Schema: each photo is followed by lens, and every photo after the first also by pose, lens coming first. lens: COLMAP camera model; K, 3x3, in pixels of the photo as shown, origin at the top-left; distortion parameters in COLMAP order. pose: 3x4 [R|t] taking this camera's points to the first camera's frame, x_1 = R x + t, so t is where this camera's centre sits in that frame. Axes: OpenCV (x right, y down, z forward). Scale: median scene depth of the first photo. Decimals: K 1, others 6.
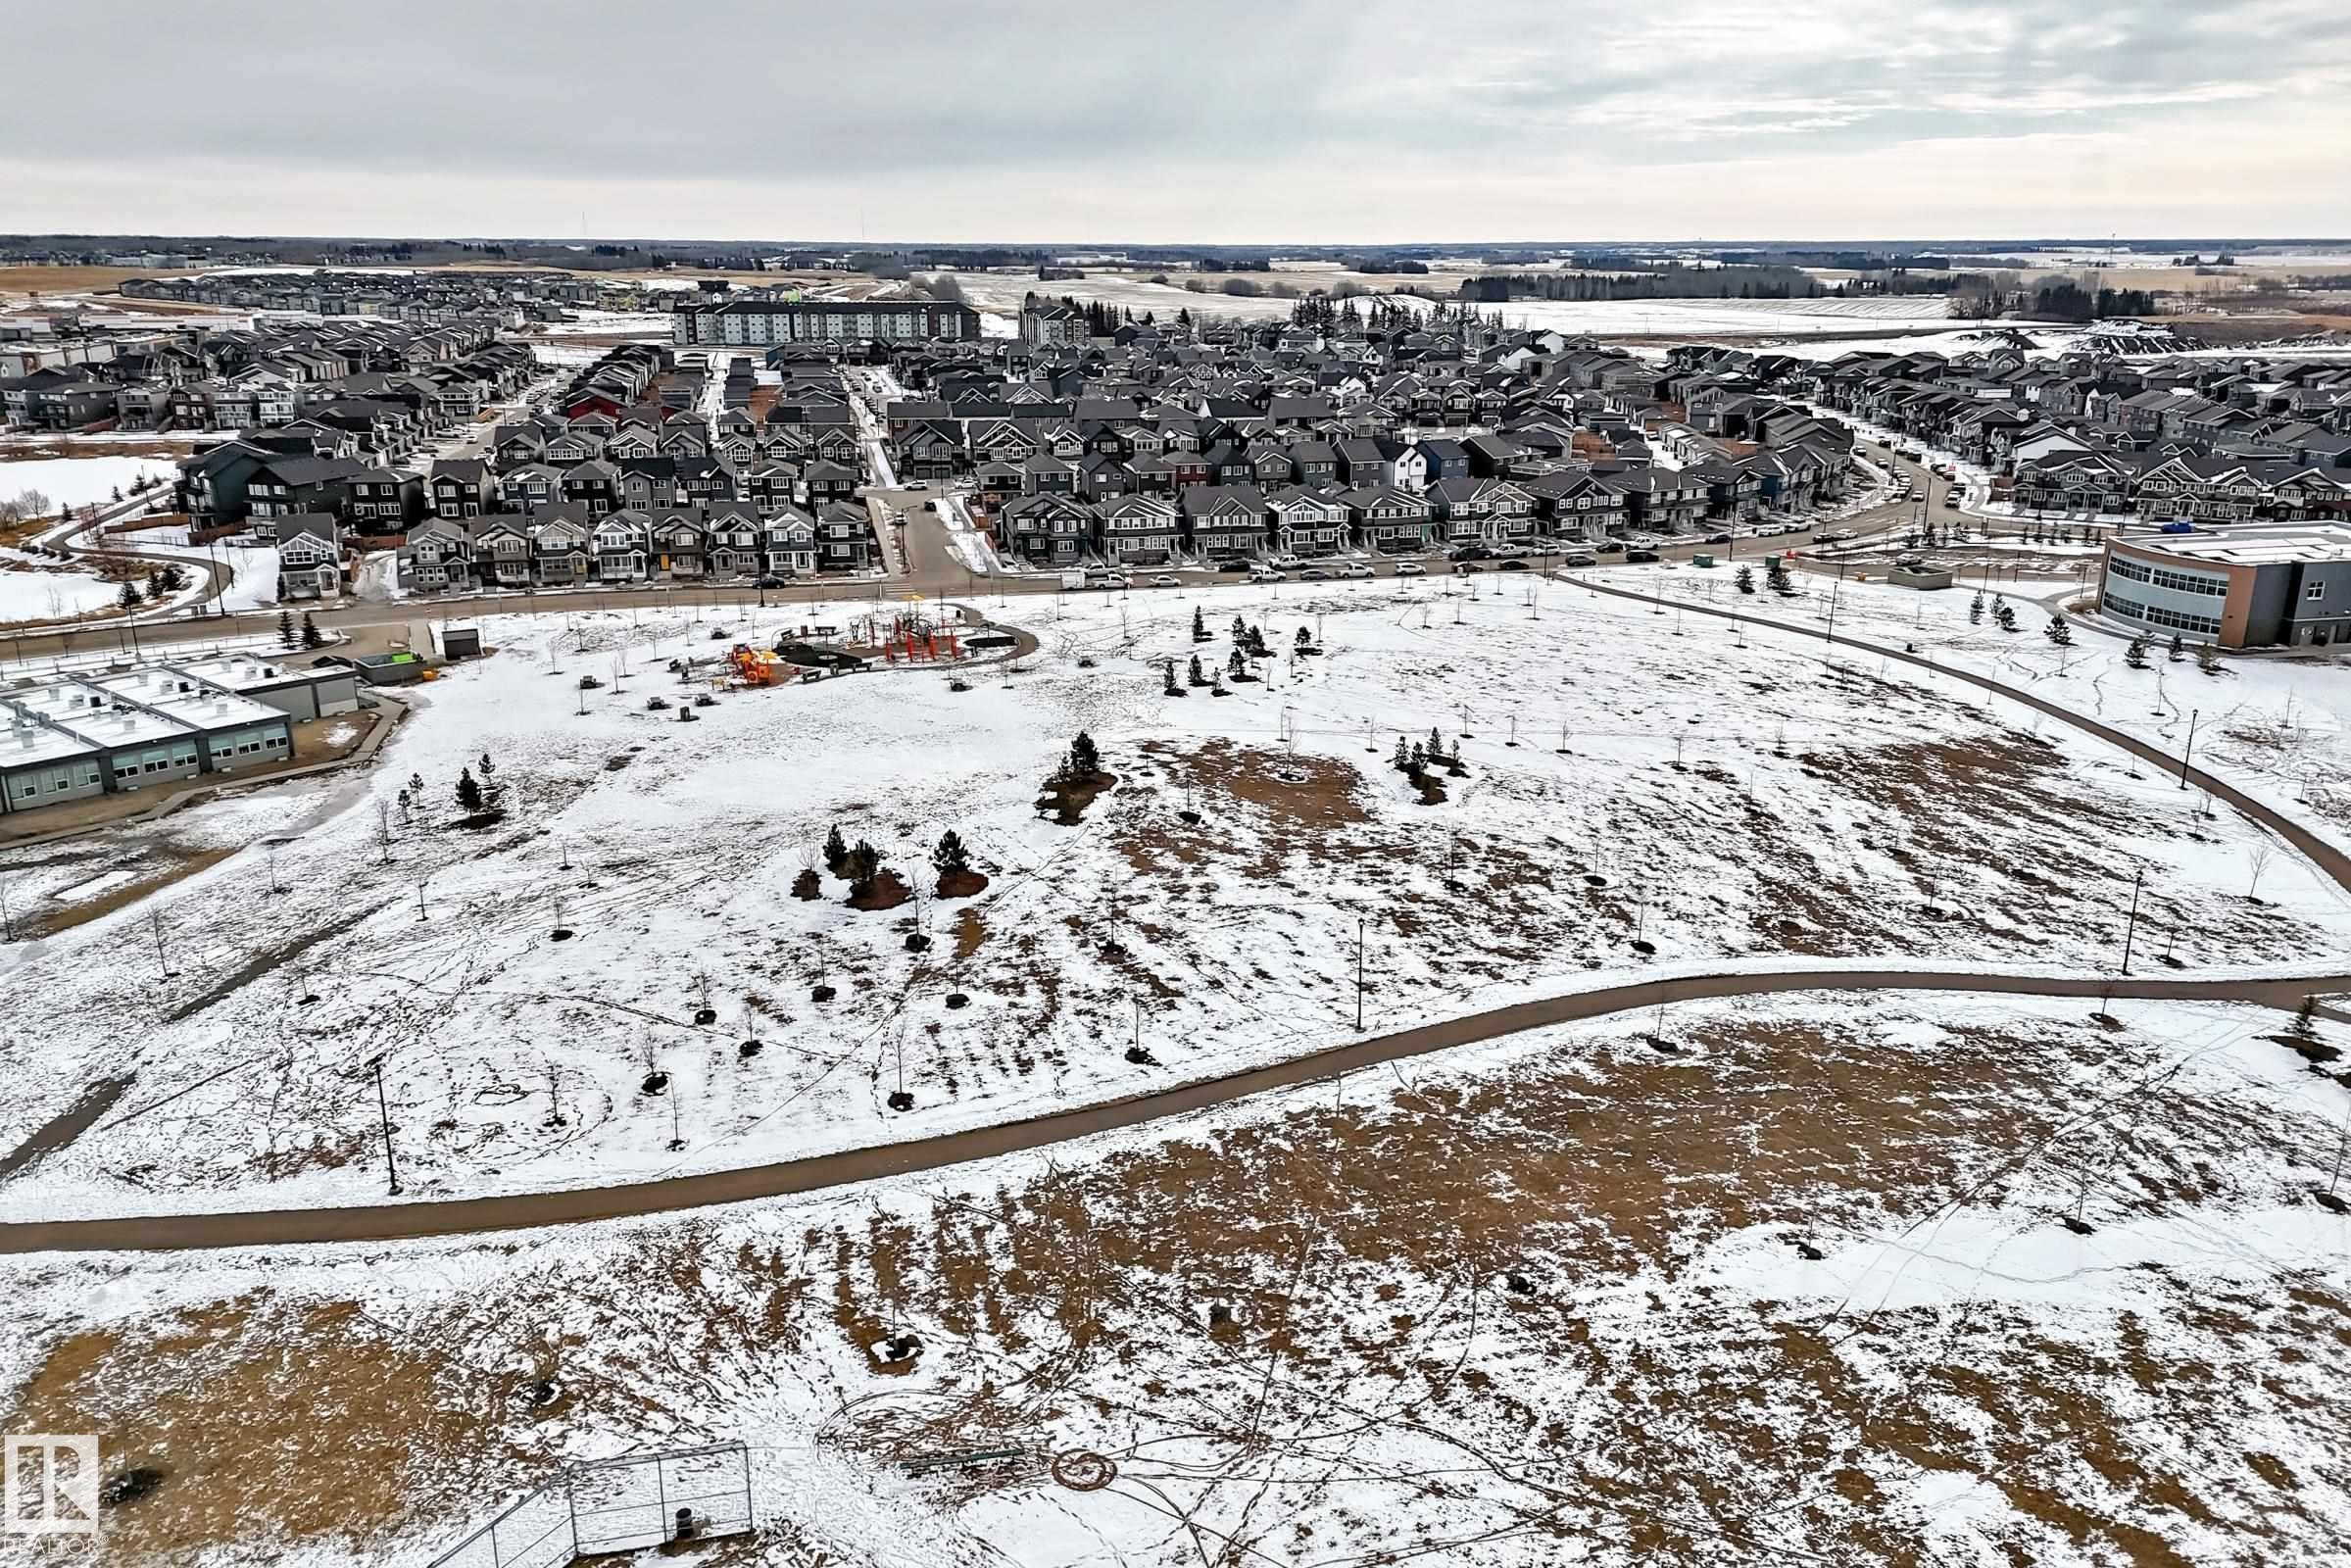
lens RADIAL K [[1720.1, 0, 1175.3], [0, 1720.1, 732.5], [0, 0, 1]] dist [0.087803, -0.086979]
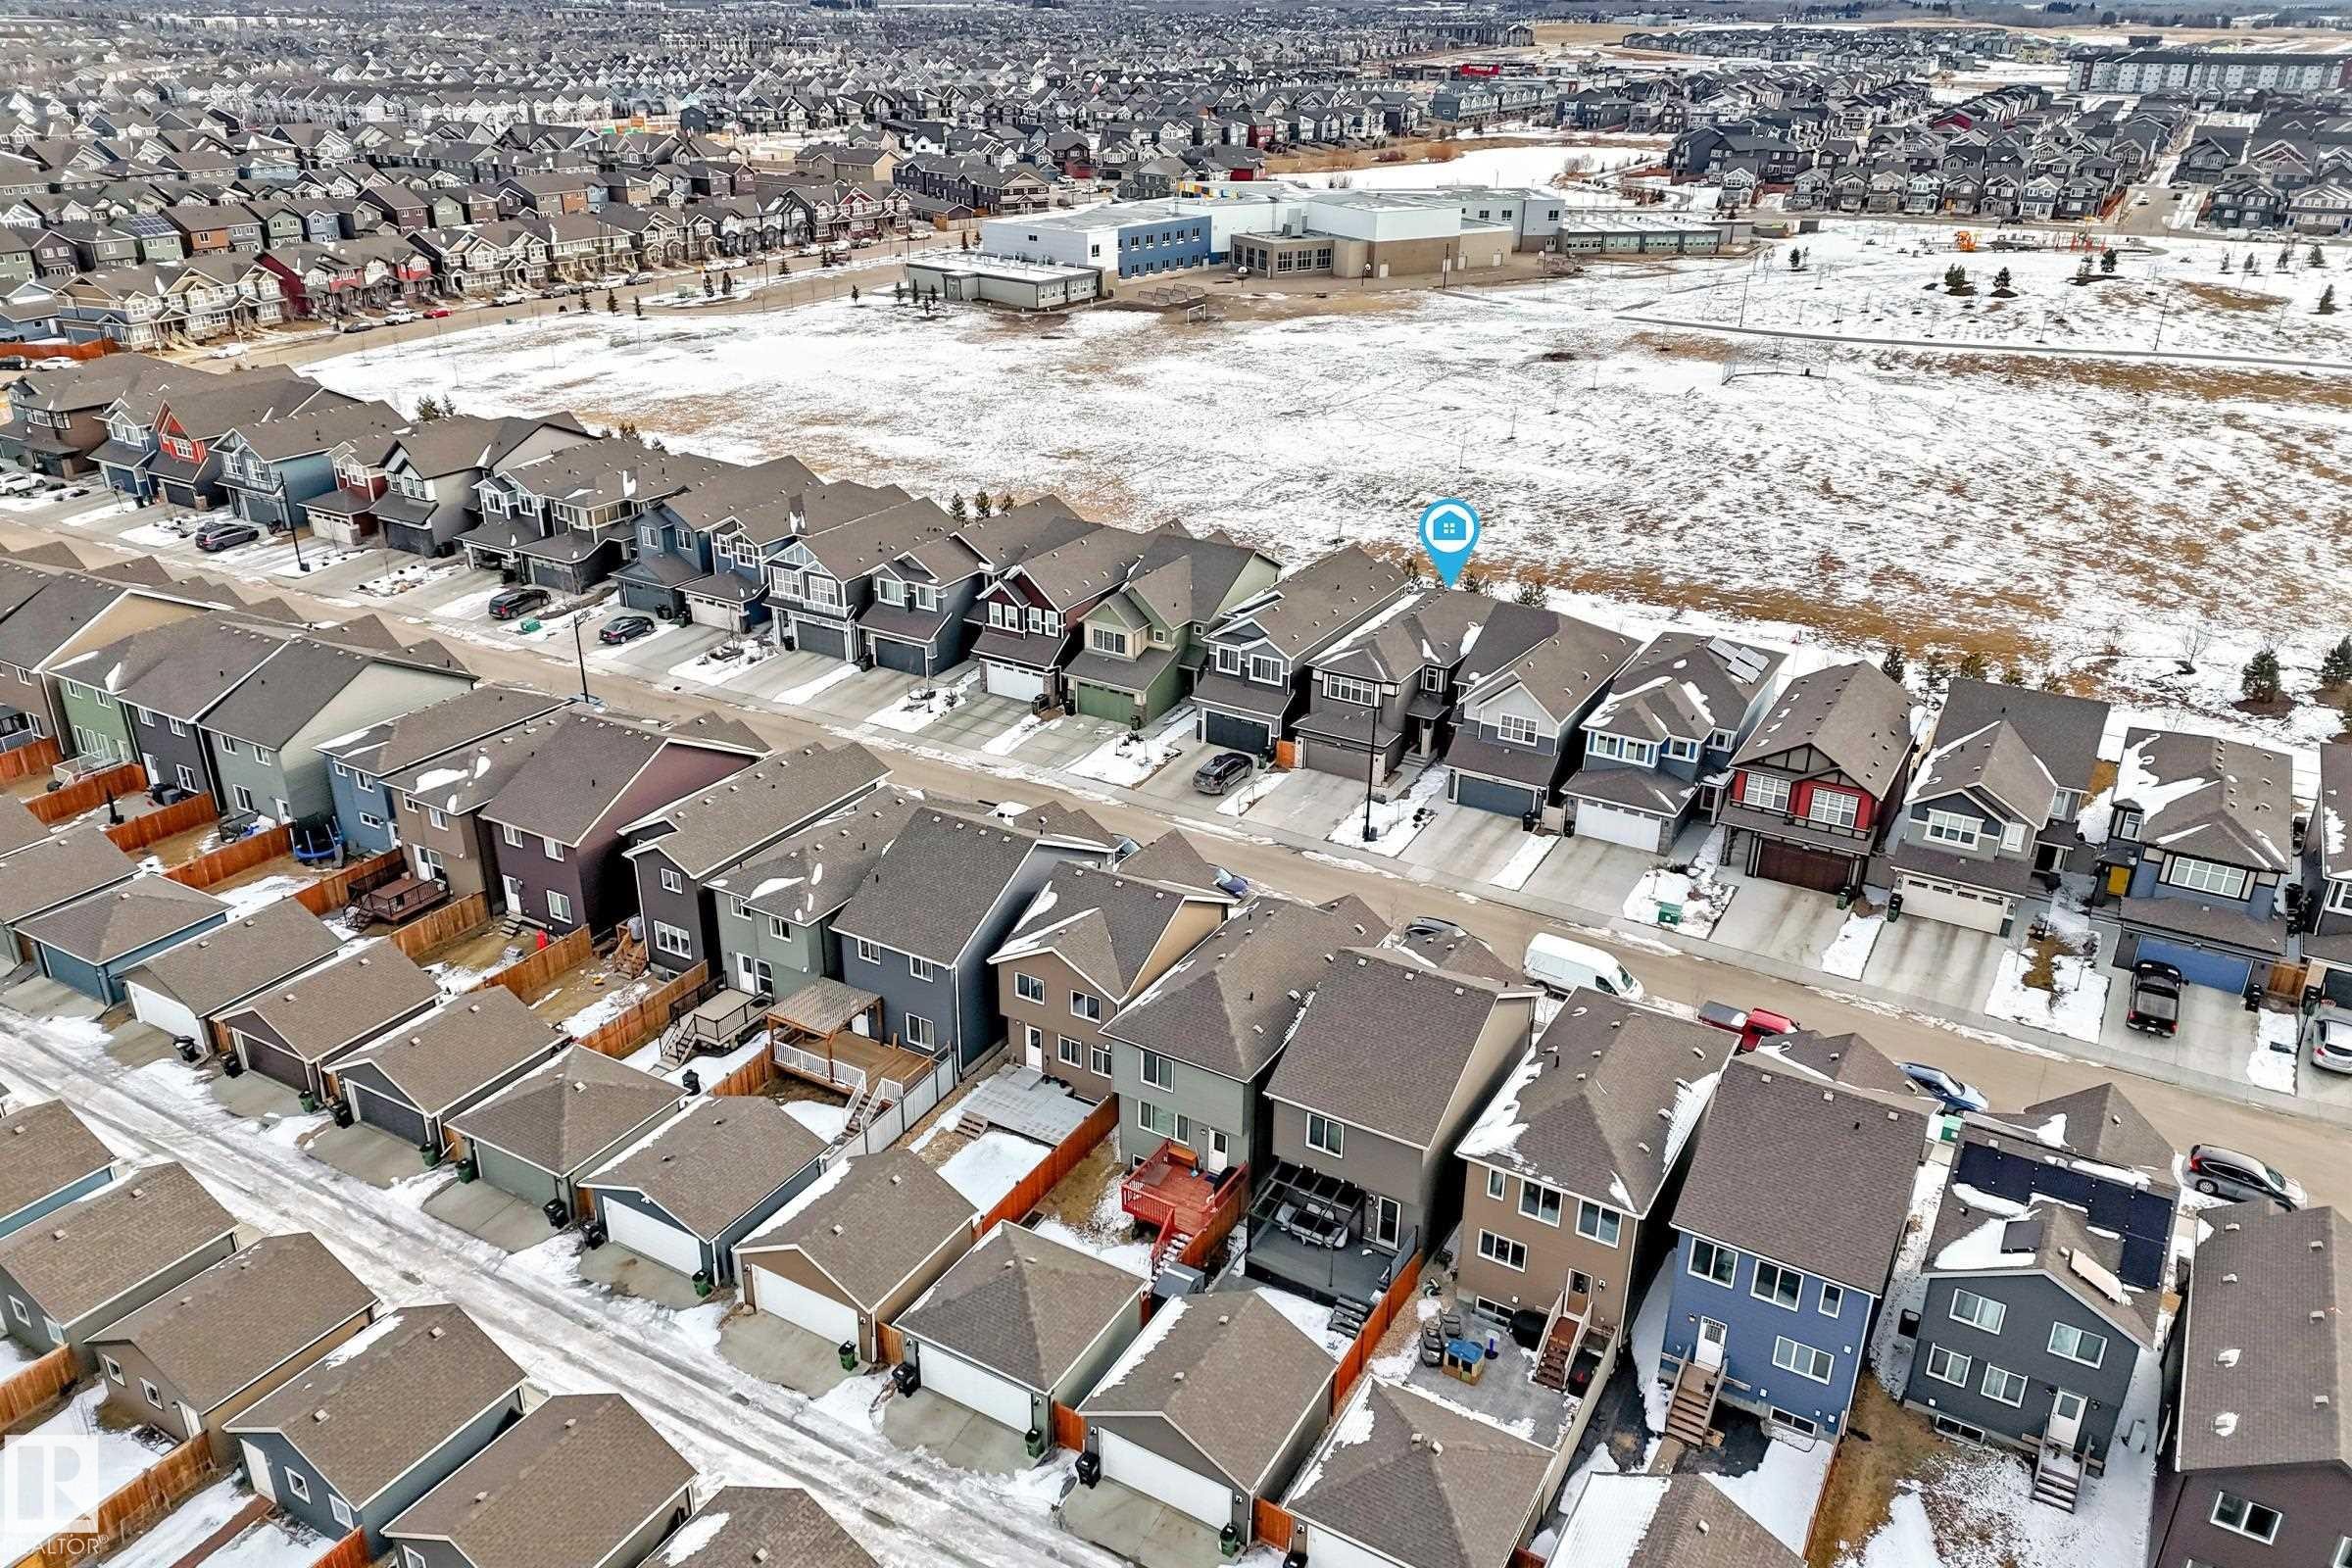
lens RADIAL K [[1722.8, 0, 1176.0], [0, 1722.8, 784.0], [0, 0, 1]] dist [0.092281, -0.075341]
pose [[0.736290, 0.282286, -0.614973, 0.300002], [-0.191248, 0.958586, 0.211037, 0.191809], [0.649078, -0.037772, 0.759784, -0.641002]]
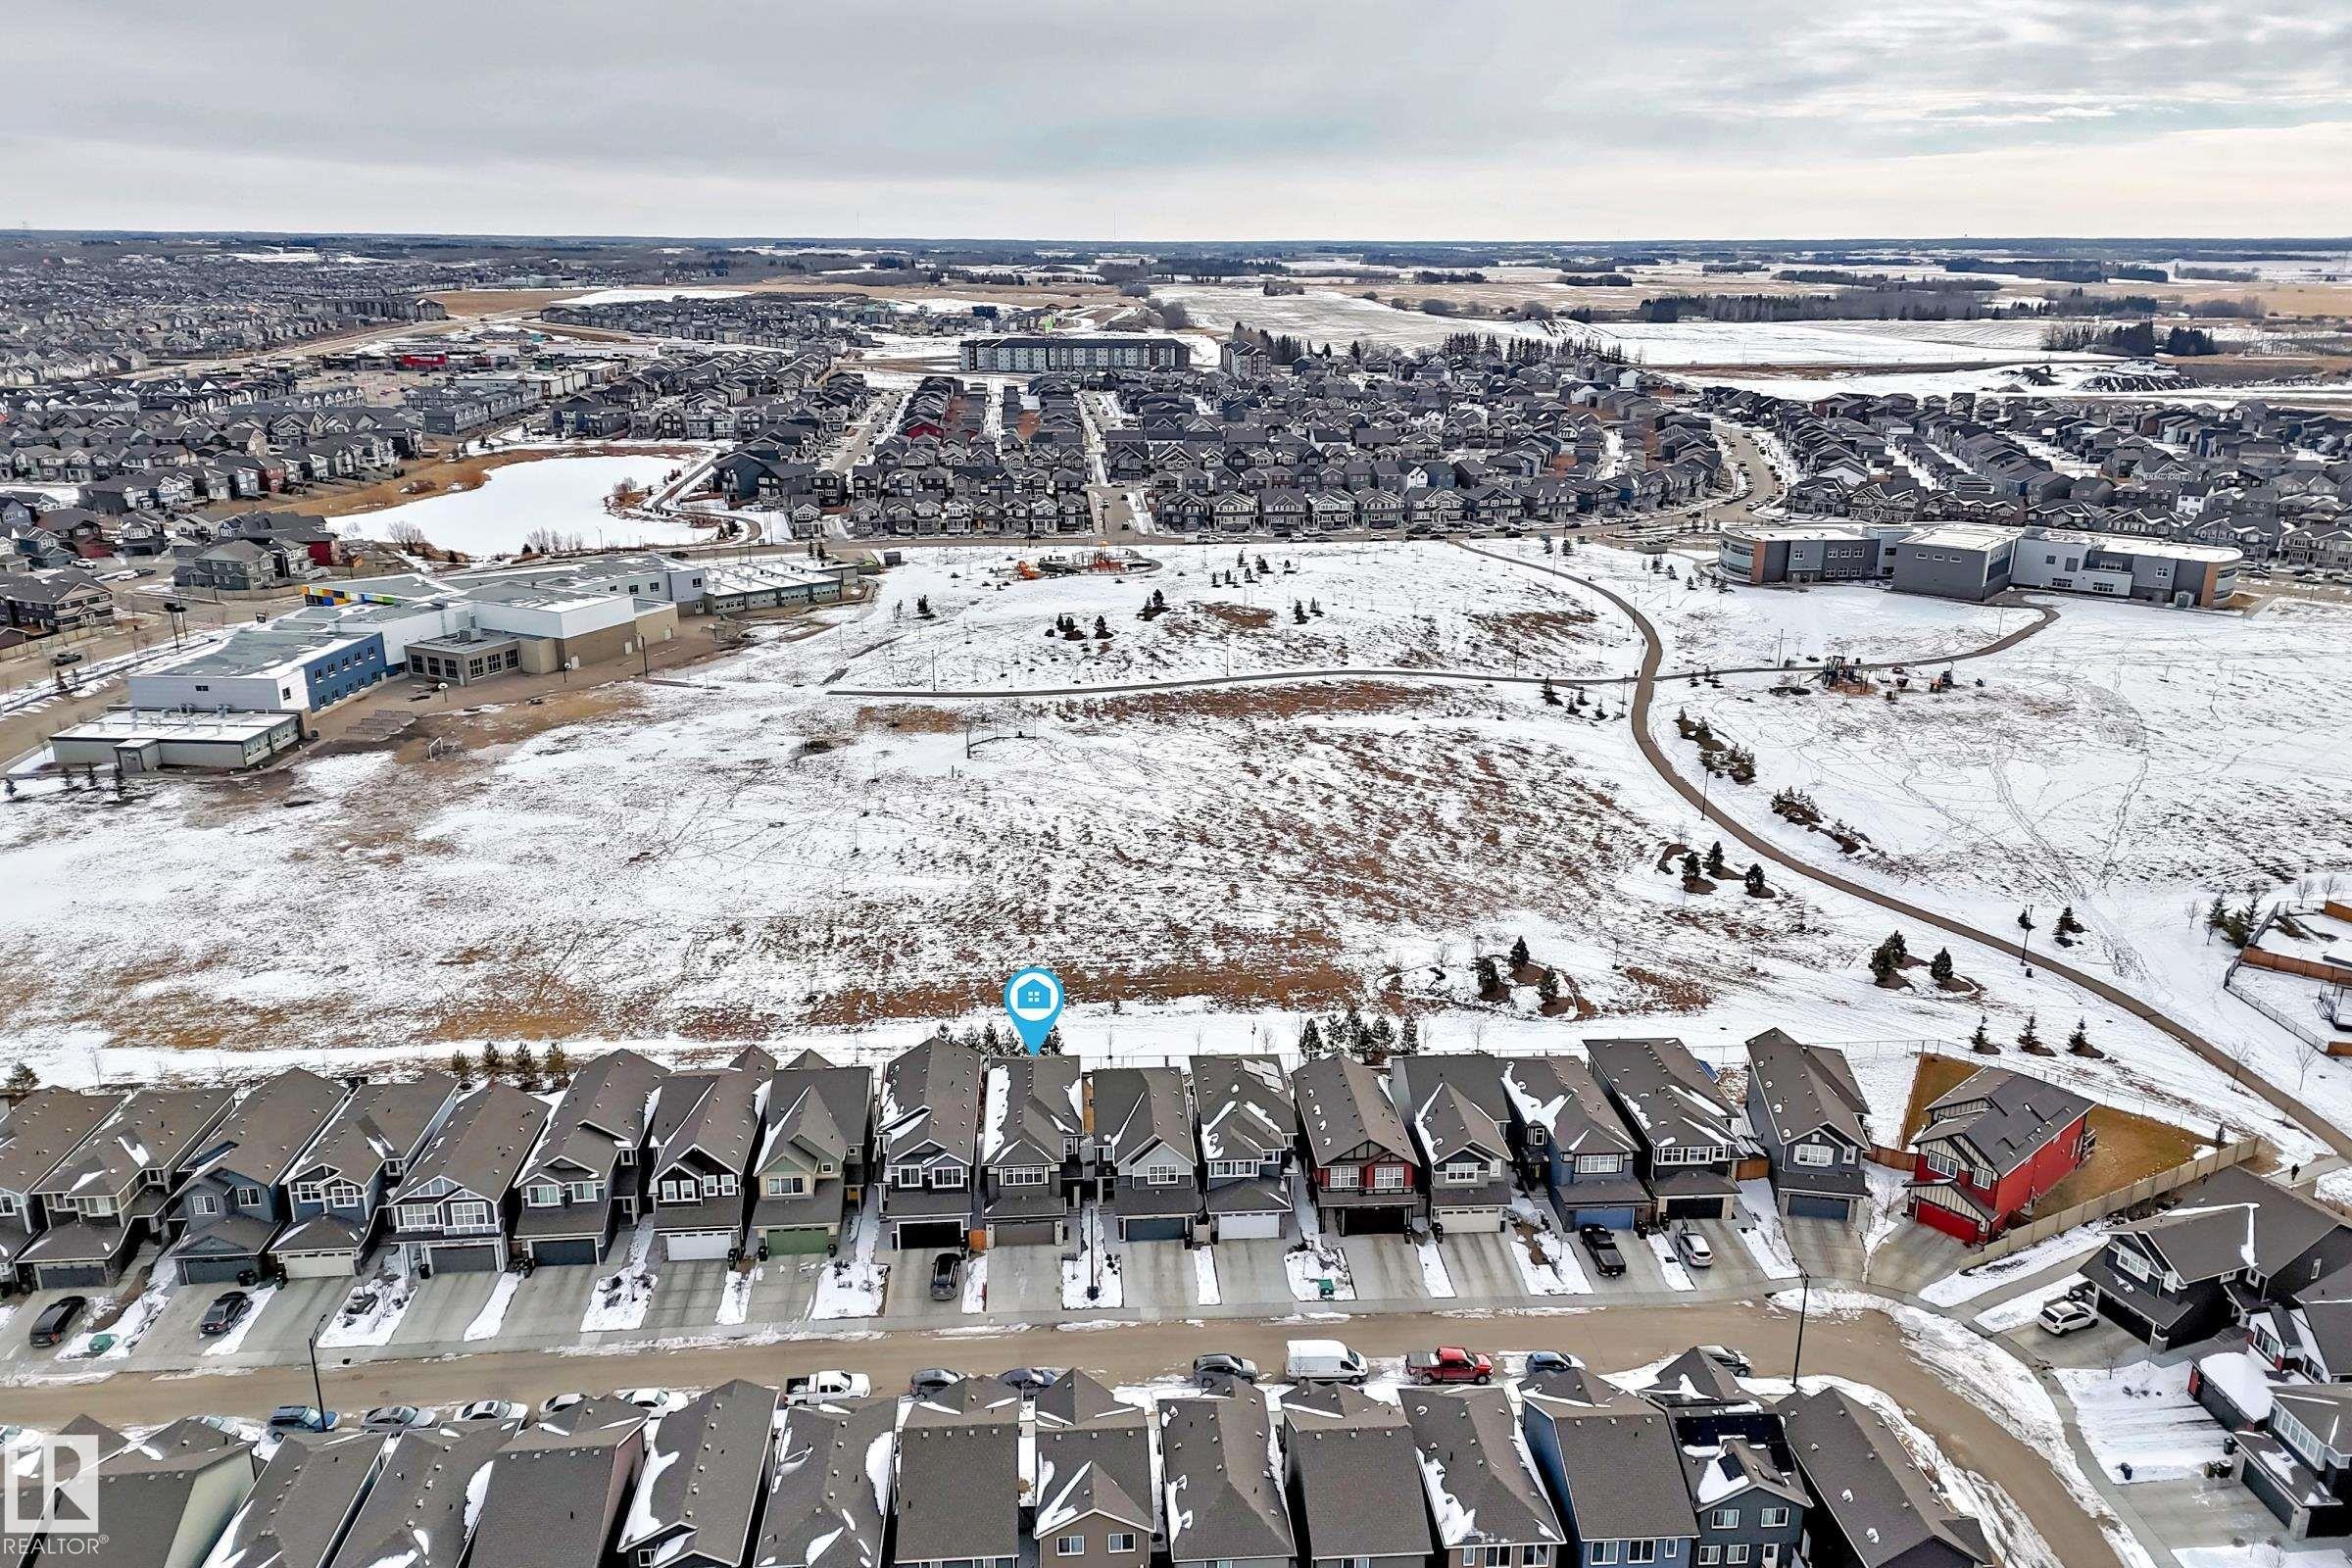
lens RADIAL K [[1722.8, 0, 1176.0], [0, 1722.8, 784.0], [0, 0, 1]] dist [0.092281, -0.075341]
pose [[0.990330, 0.043053, -0.131881, 0.172631], [-0.038650, 0.998613, 0.035764, 0.105089], [0.133237, -0.030321, 0.990620, -0.819000]]
